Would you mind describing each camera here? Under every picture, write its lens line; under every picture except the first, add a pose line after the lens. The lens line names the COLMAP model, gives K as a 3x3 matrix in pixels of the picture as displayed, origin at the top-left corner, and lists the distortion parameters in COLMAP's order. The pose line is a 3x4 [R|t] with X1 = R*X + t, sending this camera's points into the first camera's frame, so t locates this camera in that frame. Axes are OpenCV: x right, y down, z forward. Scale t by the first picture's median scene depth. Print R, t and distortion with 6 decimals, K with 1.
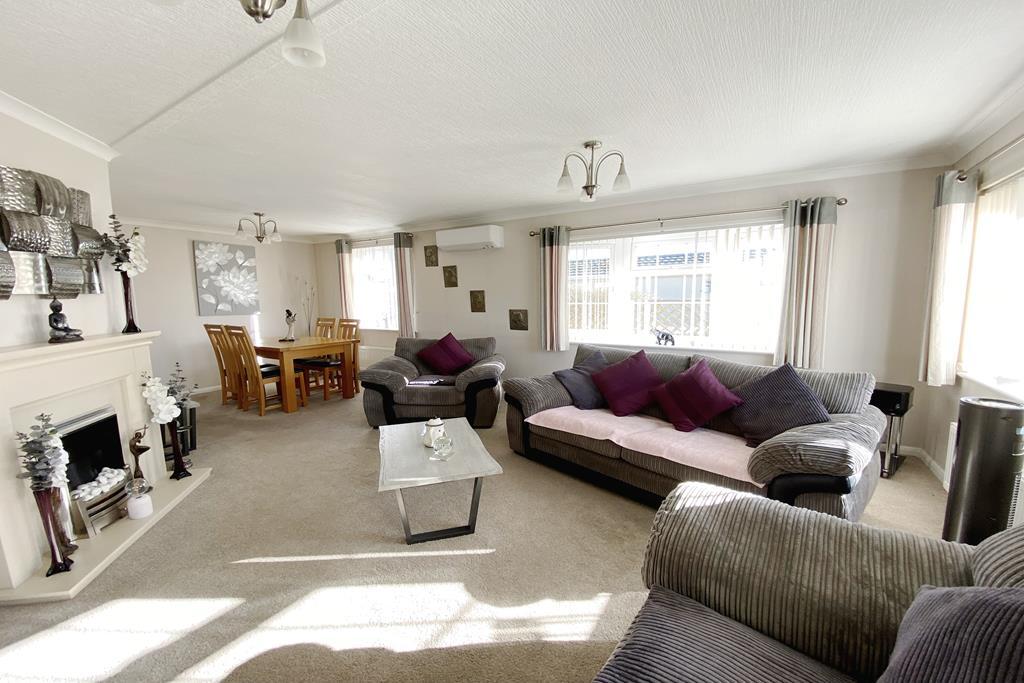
lens RADIAL K [[409.8, 0, 512.0], [0, 409.8, 351.7], [0, 0, 1]] dist [0.026571, -0.023312]
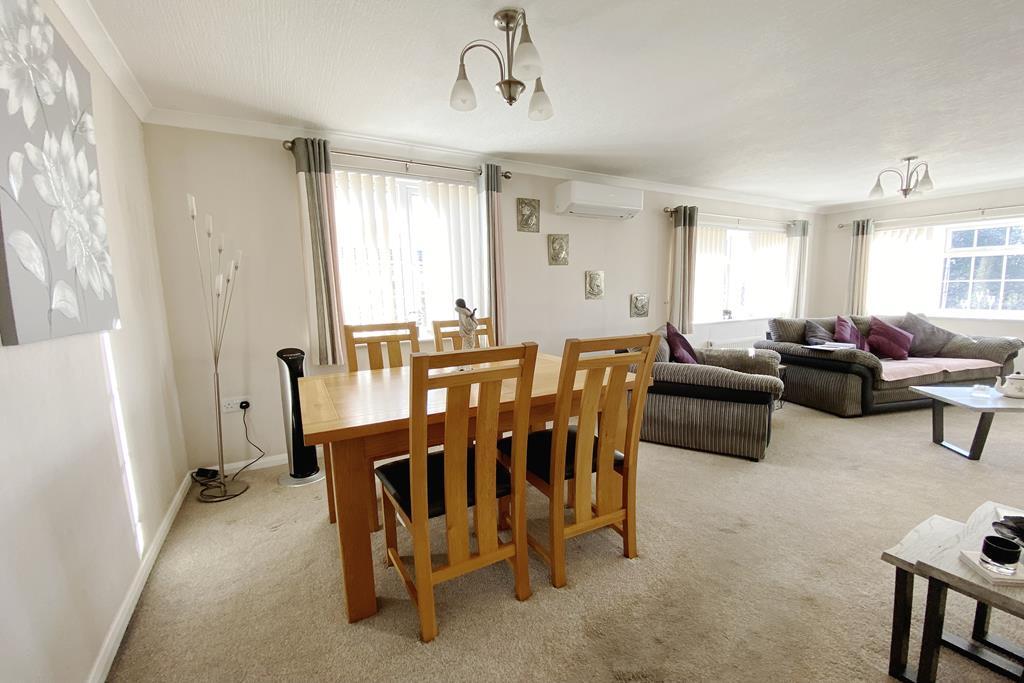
lens RADIAL K [[409.8, 0, 512.0], [0, 409.8, 351.7], [0, 0, 1]] dist [0.026571, -0.023312]
pose [[0.494614, -0.123600, 0.860279, -0.784619], [0.131345, 0.989098, 0.066591, -0.065906], [-0.859131, 0.080057, 0.505456, 0.702770]]
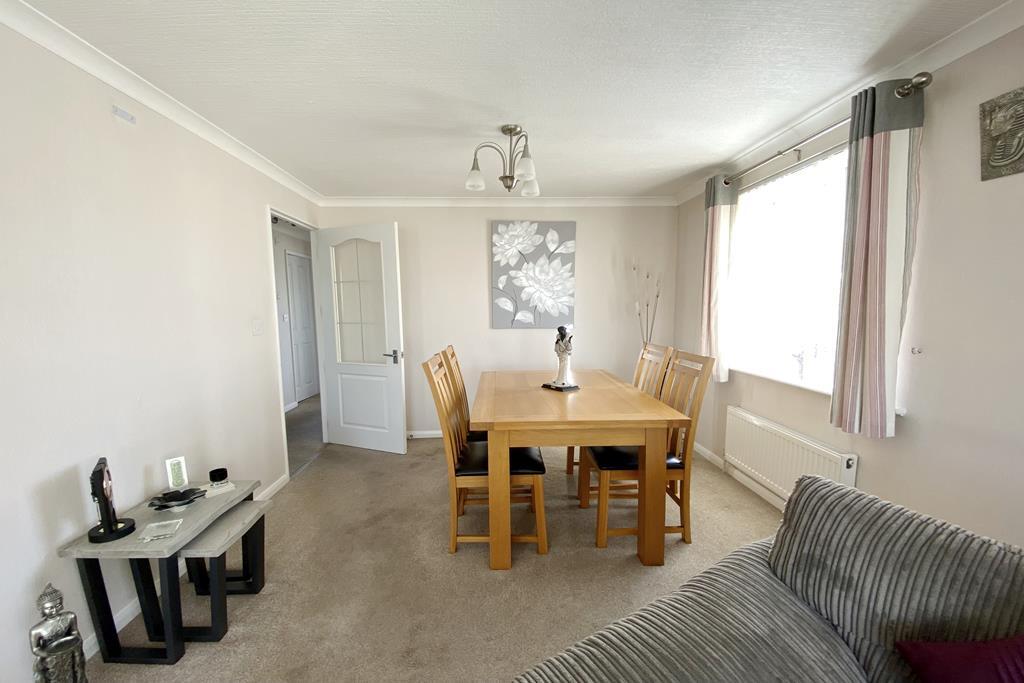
lens RADIAL K [[409.8, 0, 512.0], [0, 409.8, 351.7], [0, 0, 1]] dist [0.026571, -0.023312]
pose [[0.559708, 0.094710, -0.823260, -0.155544], [-0.105177, 0.993532, 0.042792, -0.079616], [0.821989, 0.062637, 0.566049, 0.618258]]
